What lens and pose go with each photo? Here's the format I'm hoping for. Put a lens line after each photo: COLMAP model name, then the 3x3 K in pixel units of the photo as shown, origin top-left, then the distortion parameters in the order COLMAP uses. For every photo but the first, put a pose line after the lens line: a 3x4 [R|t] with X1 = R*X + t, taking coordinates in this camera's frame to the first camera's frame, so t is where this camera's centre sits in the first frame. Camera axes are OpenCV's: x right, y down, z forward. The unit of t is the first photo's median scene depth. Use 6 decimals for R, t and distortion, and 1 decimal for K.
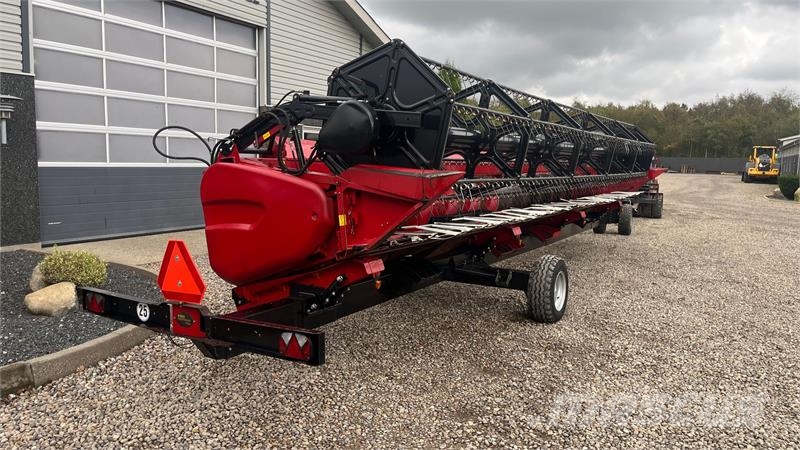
lens RADIAL K [[603.9, 0, 401.9], [0, 603.9, 228.3], [0, 0, 1]] dist [0.070487, -0.087863]
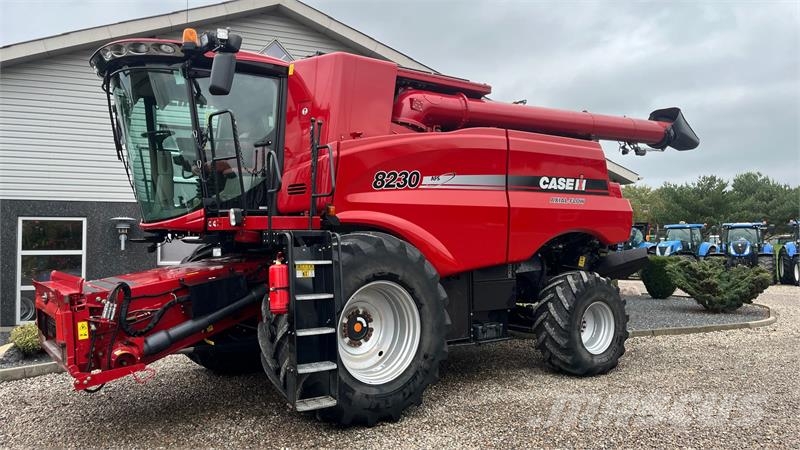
lens RADIAL K [[603.9, 0, 390.9], [0, 603.9, 223.8], [0, 0, 1]] dist [0.070487, -0.087863]
pose [[0.770704, -0.055290, -0.634790, 0.582499], [-0.050405, 0.987816, -0.147235, -0.012659], [0.635196, 0.145471, 0.758527, 0.215854]]
